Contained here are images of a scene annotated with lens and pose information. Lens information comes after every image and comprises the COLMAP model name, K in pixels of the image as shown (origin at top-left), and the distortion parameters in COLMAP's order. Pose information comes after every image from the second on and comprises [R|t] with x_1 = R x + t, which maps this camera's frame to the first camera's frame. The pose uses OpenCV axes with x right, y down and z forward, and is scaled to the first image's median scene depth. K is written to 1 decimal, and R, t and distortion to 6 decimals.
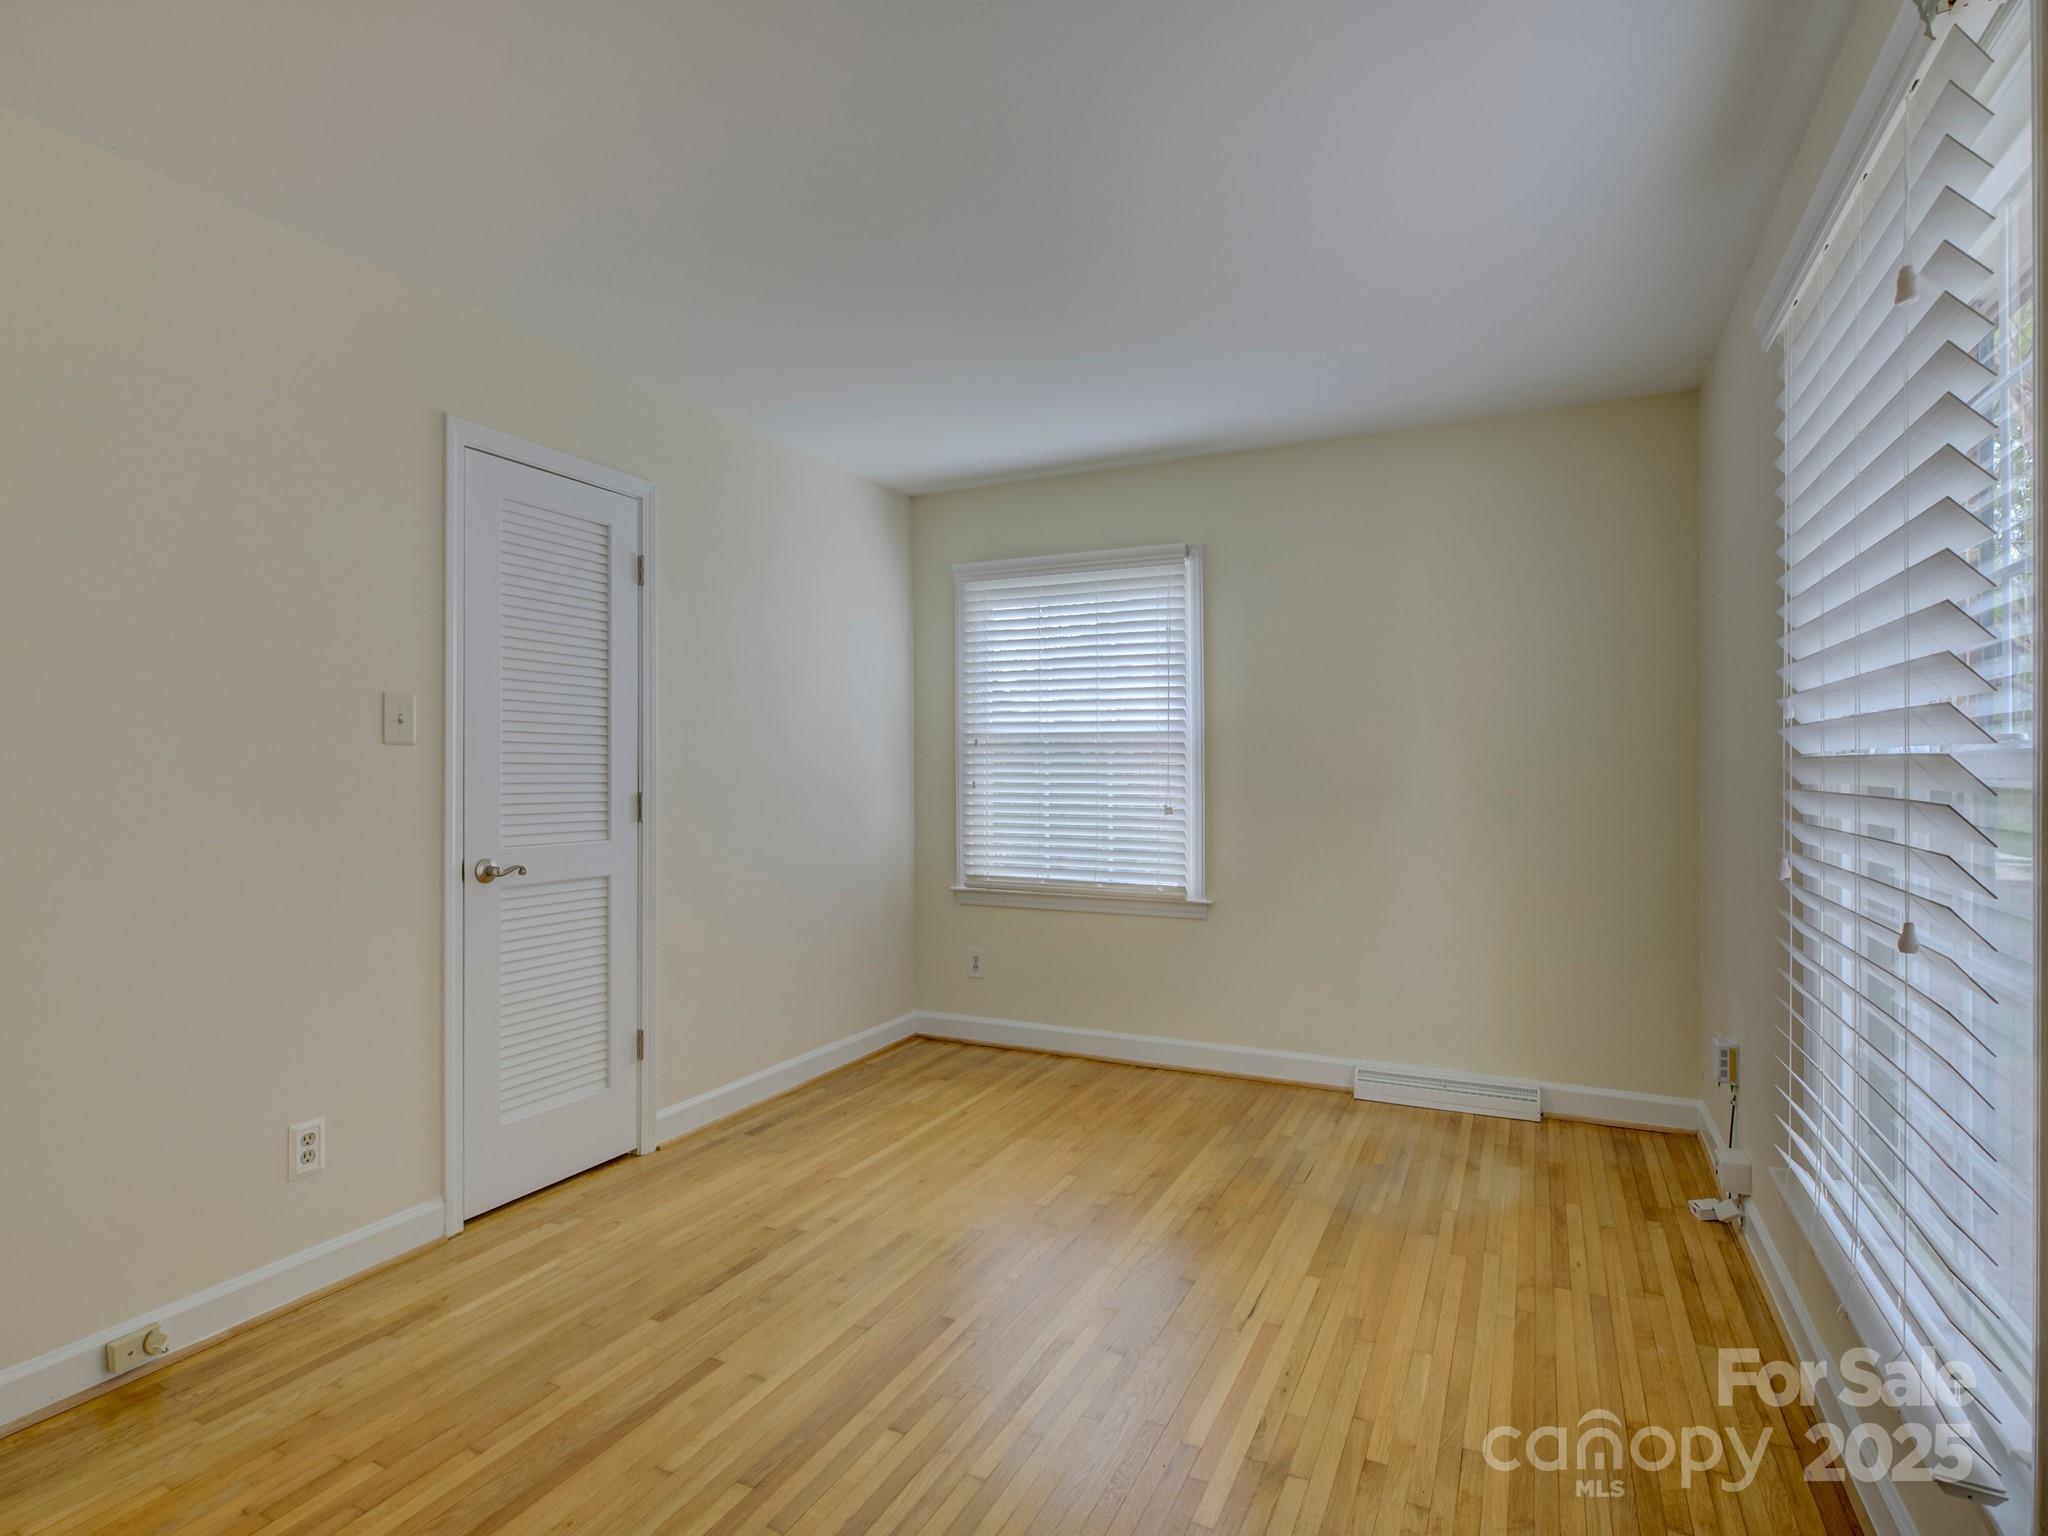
lens RADIAL K [[1059.3, 0, 1008.6], [0, 1059.3, 759.5], [0, 0, 1]] dist [-0.002696, -0.001975]
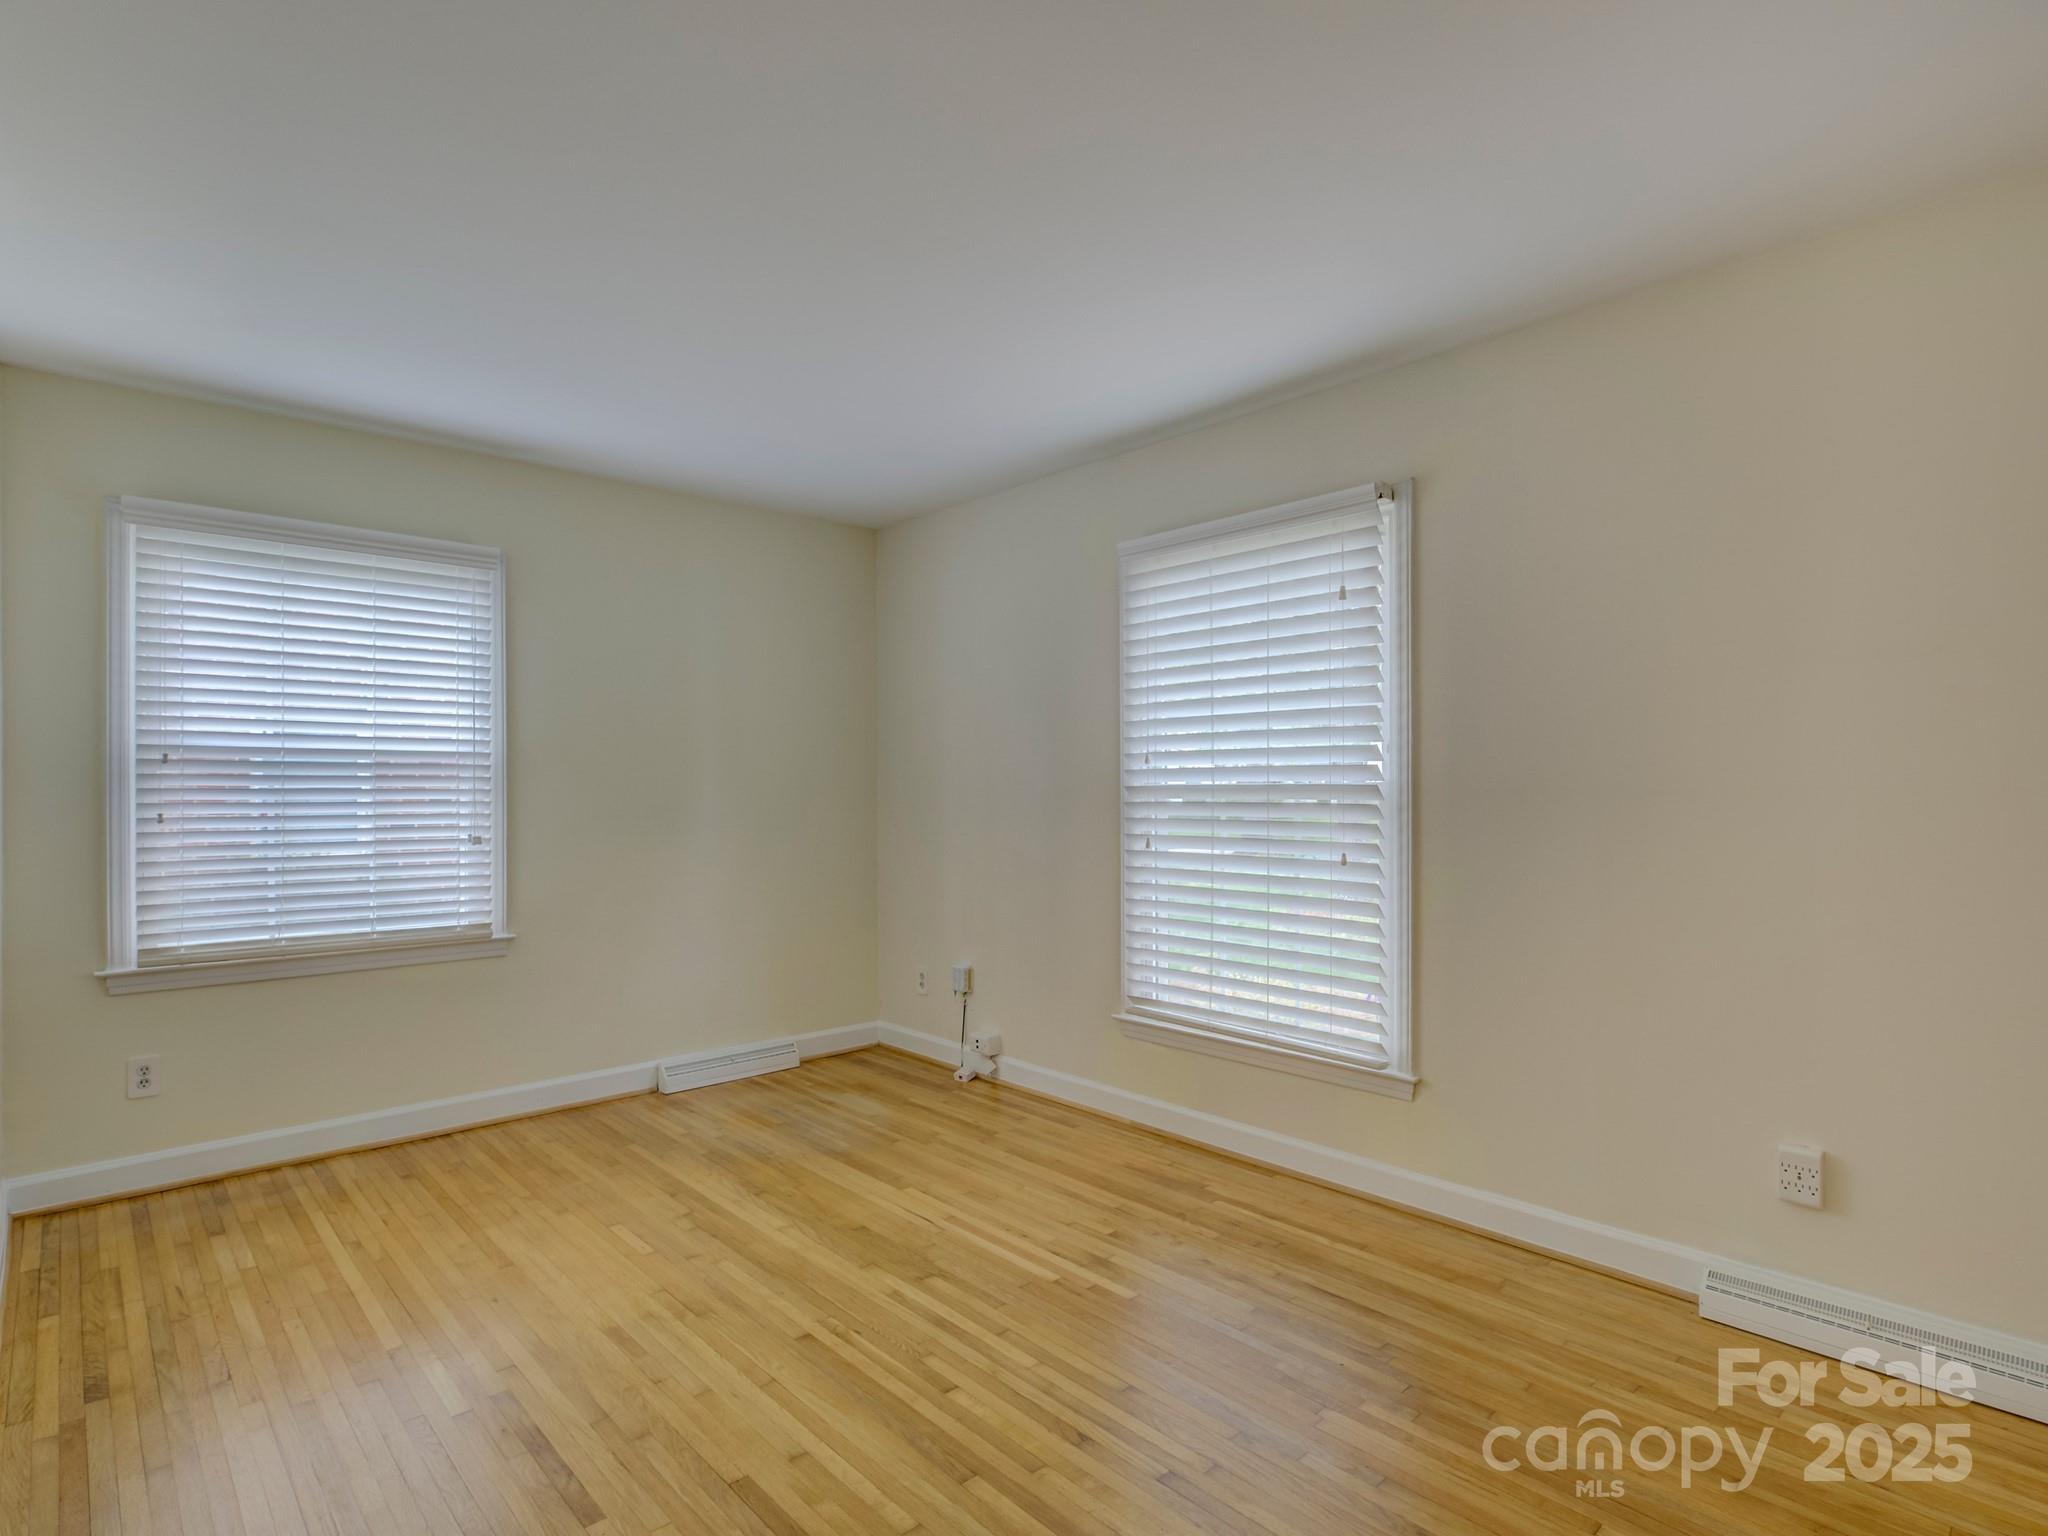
lens RADIAL K [[1059.3, 0, 1008.6], [0, 1059.3, 759.5], [0, 0, 1]] dist [-0.002696, -0.001975]
pose [[0.369849, 0.024199, 0.928777, -0.614798], [-0.004095, 0.999694, -0.024416, -0.000092], [-0.929083, 0.005227, 0.369835, 0.287515]]
